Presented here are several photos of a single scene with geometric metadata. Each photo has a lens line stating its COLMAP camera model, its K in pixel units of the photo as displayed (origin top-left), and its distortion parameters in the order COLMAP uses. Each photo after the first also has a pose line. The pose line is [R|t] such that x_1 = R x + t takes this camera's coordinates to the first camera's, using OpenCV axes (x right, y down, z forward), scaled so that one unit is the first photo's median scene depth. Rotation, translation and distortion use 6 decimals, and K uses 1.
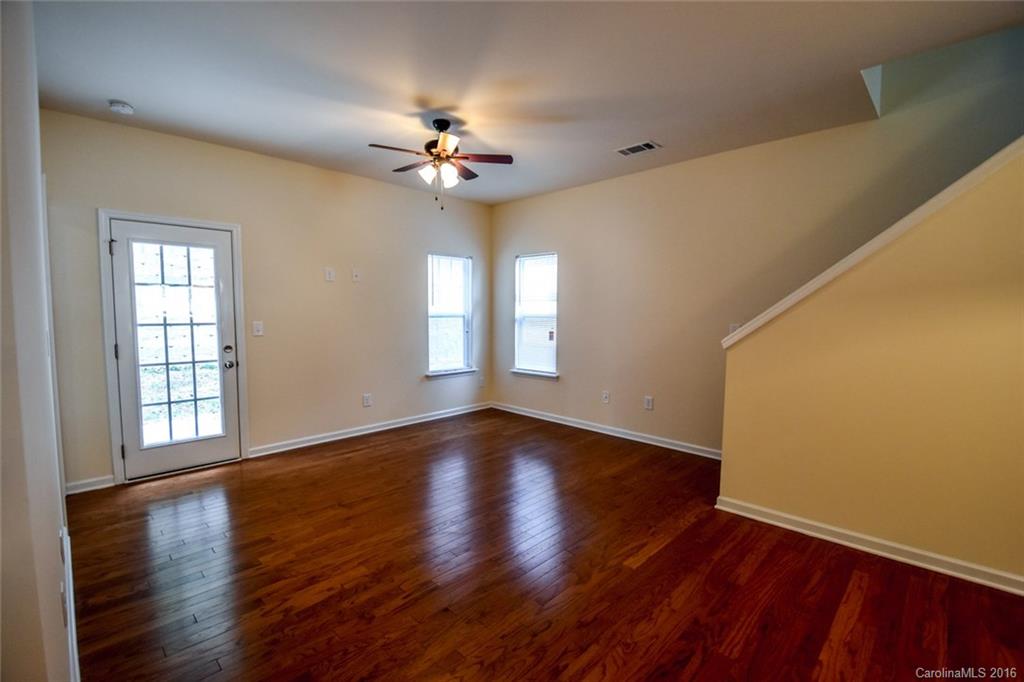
lens RADIAL K [[444.5, 0, 512.0], [0, 444.5, 341.0], [0, 0, 1]] dist [-0.000860, -0.012367]
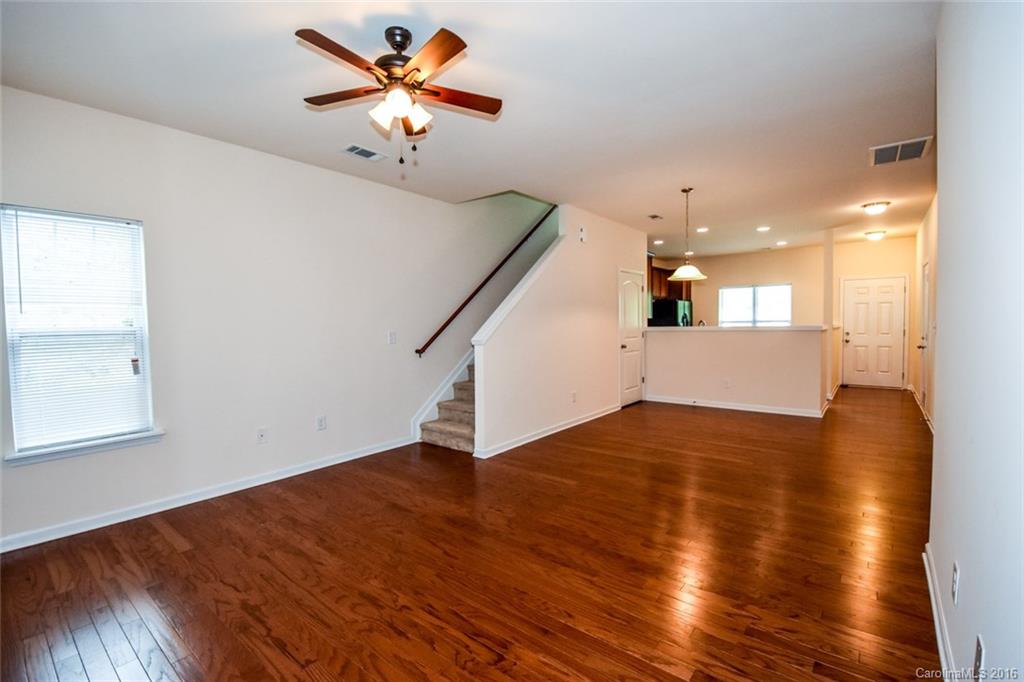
lens RADIAL K [[457.3, 0, 512.0], [0, 457.3, 341.0], [0, 0, 1]] dist [-0.002518, -0.000395]
pose [[-0.105489, -0.041414, 0.993558, -0.758346], [0.088435, 0.994783, 0.050855, -0.043576], [-0.990480, 0.093230, -0.101276, 0.813402]]
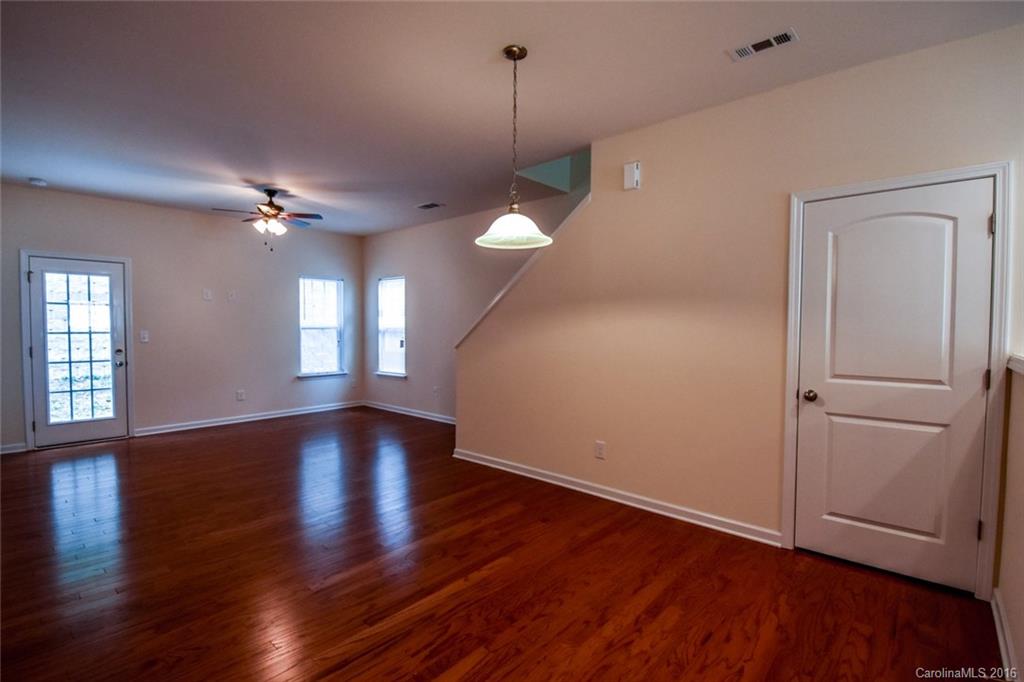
lens RADIAL K [[476.2, 0, 528.4], [0, 476.2, 342.7], [0, 0, 1]] dist [-0.030825, -0.000756]
pose [[0.997172, -0.002879, 0.075096, 0.475358], [0.005531, 0.999367, -0.035132, 0.046371], [-0.074947, 0.035448, 0.996557, -0.474863]]
